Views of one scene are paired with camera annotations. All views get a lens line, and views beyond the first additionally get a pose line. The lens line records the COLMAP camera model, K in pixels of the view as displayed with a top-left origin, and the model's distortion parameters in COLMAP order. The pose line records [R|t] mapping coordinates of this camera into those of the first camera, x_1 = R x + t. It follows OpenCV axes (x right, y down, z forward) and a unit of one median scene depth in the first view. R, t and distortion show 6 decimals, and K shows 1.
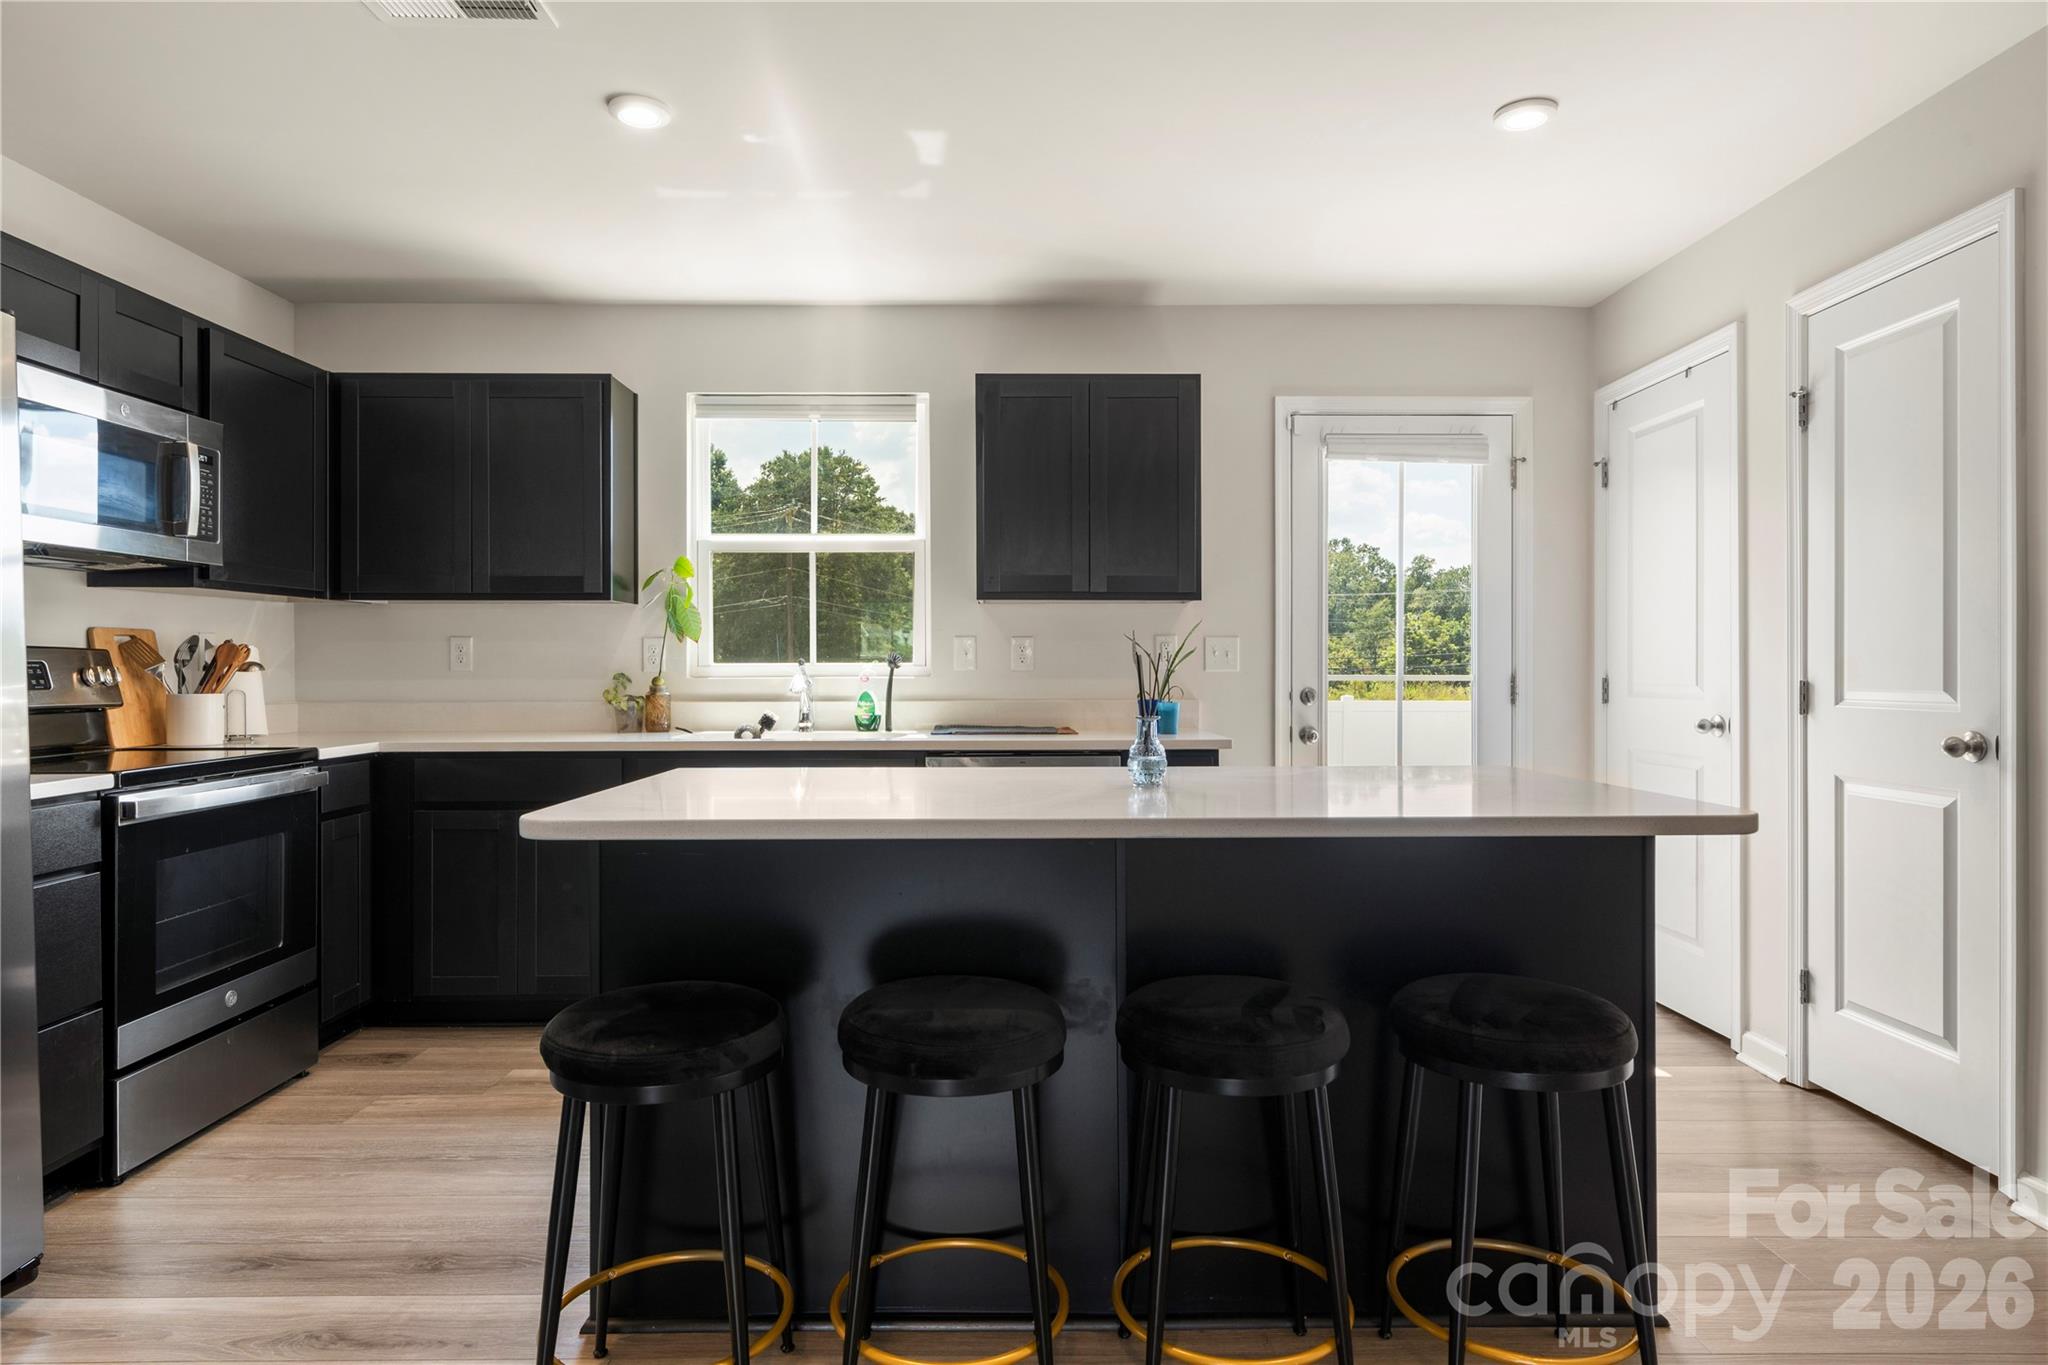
lens RADIAL K [[1194.2, 0, 1021.5], [0, 1194.2, 675.7], [0, 0, 1]] dist [0.011991, 0.002306]
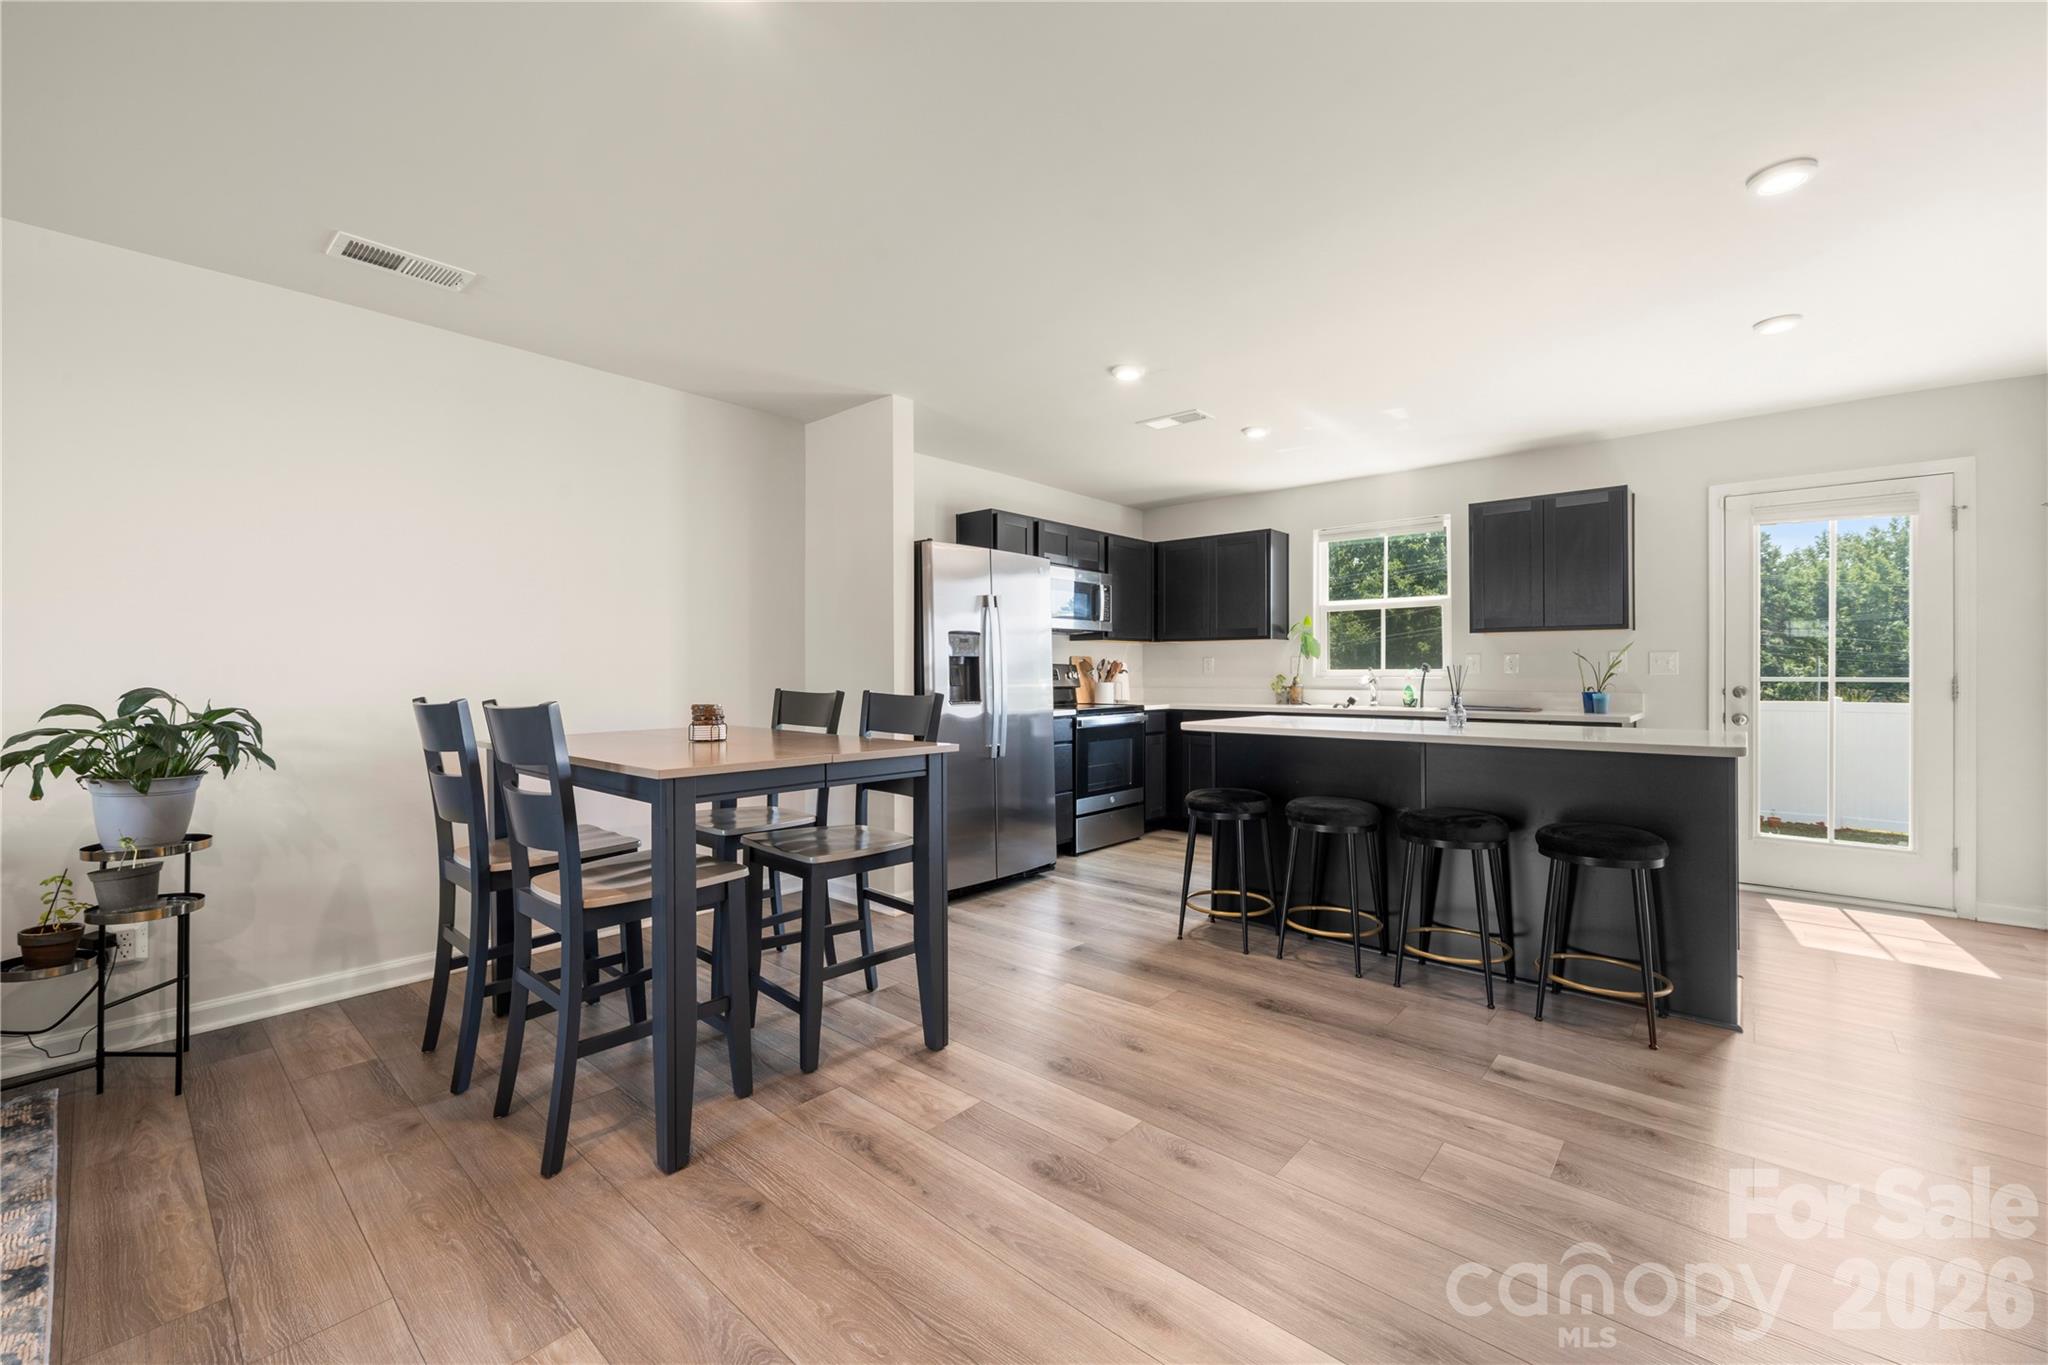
lens RADIAL K [[840.1, 0, 1011.7], [0, 840.1, 669.2], [0, 0, 1]] dist [0.000918, 0.000503]
pose [[0.739640, -0.002168, -0.673000, 0.334547], [-0.005231, 0.999946, -0.008971, 0.004282], [0.672983, 0.010155, 0.739588, -0.406139]]
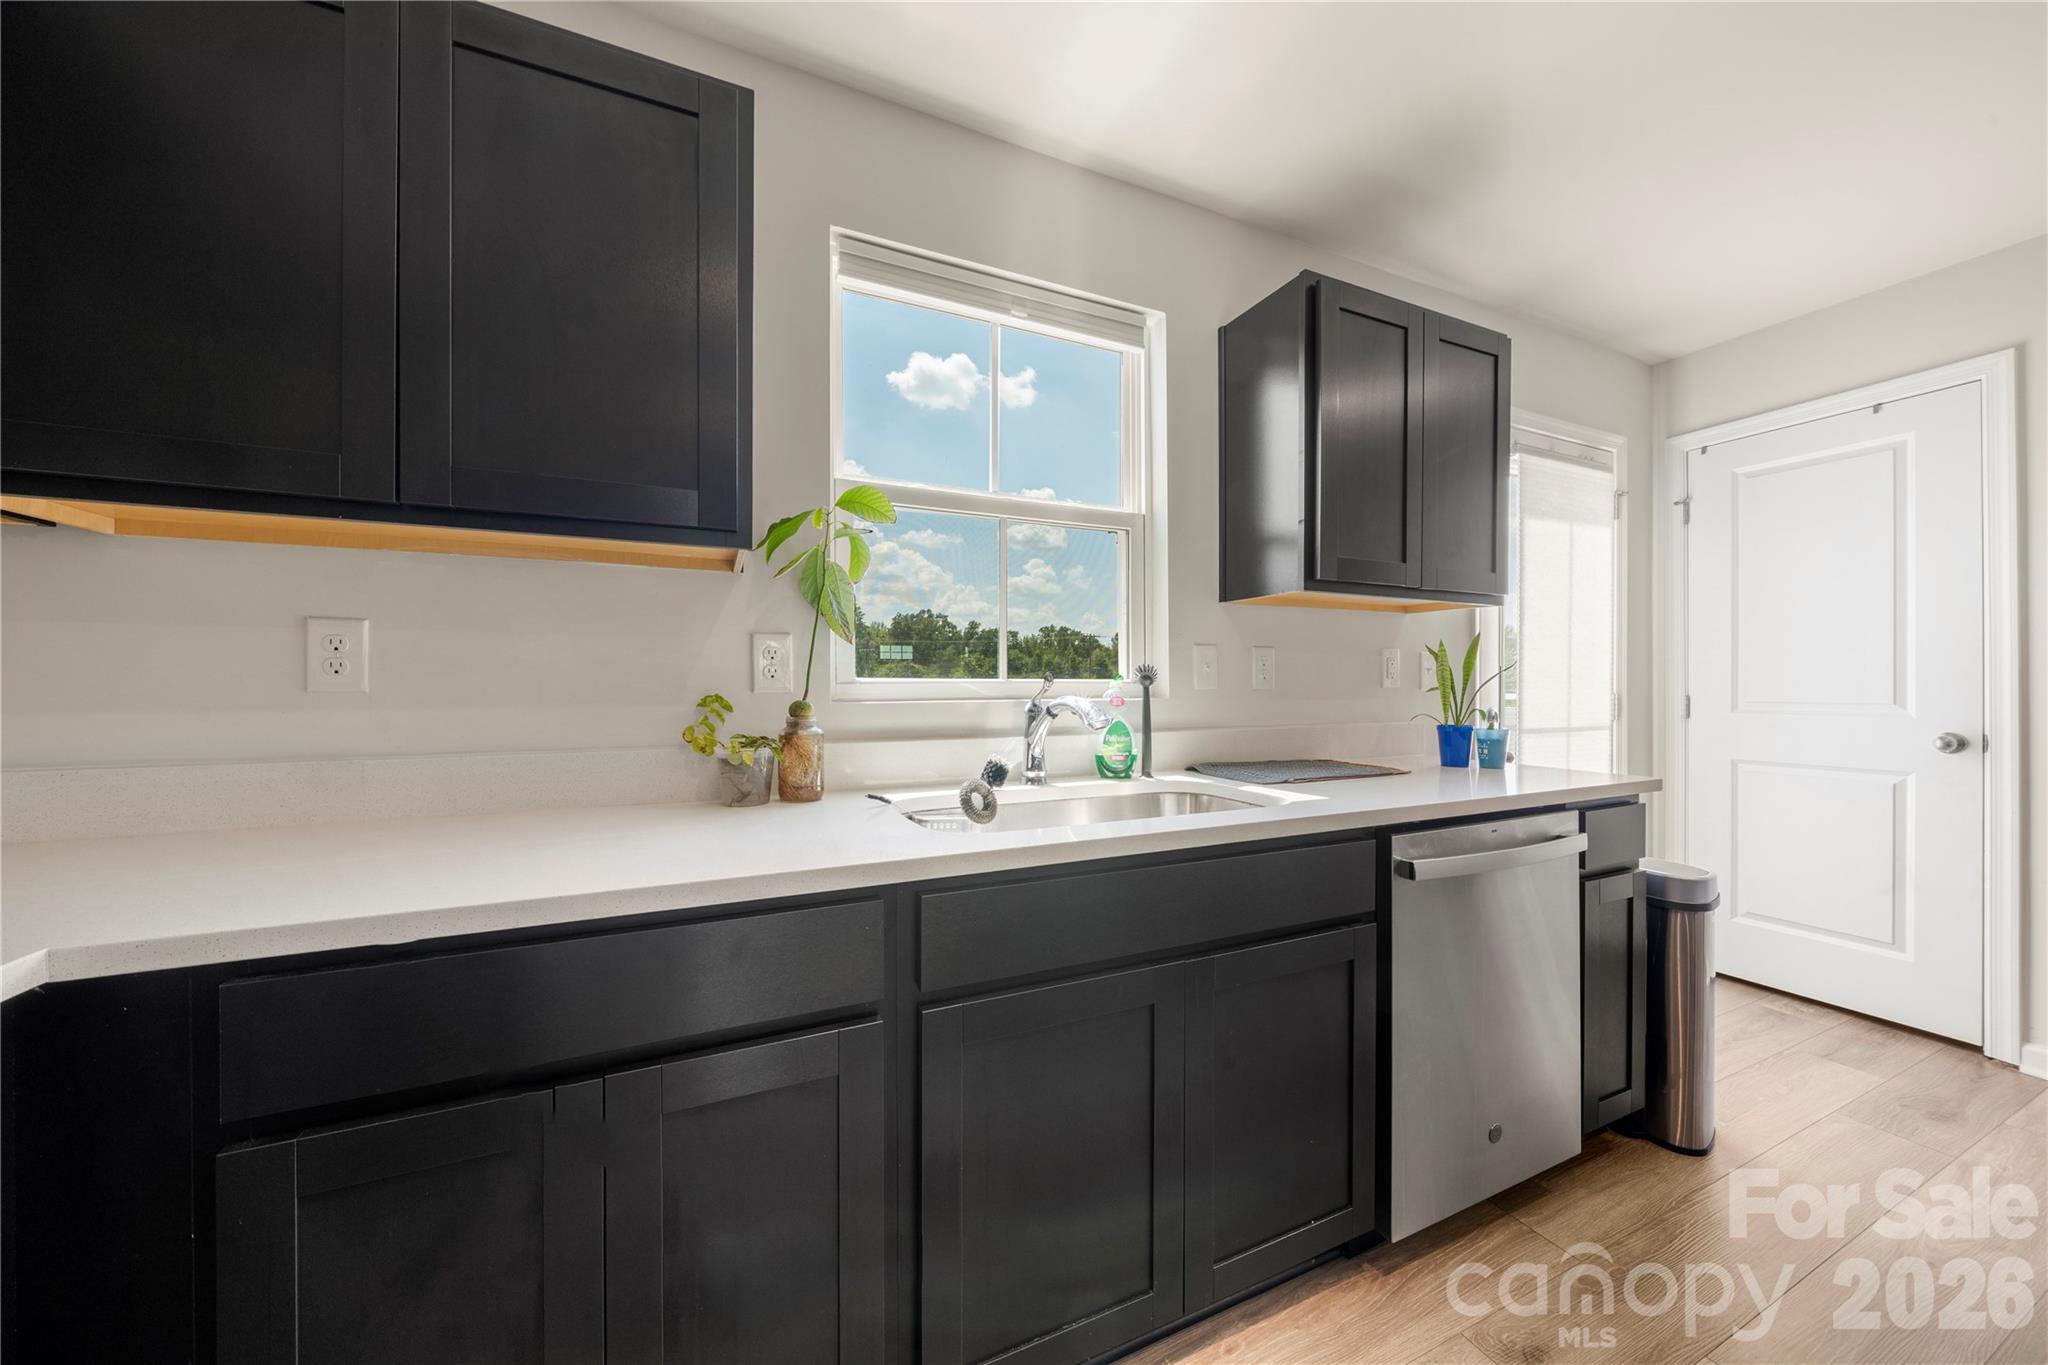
lens RADIAL K [[700.1, 0, 1023.5], [0, 700.1, 682.8], [0, 0, 1]] dist [-0.003943, 0.000060]
pose [[0.915202, 0.002750, 0.402985, -0.405848], [0.000788, 0.999963, -0.008615, -0.005761], [-0.402994, 0.008202, 0.915166, 0.786293]]
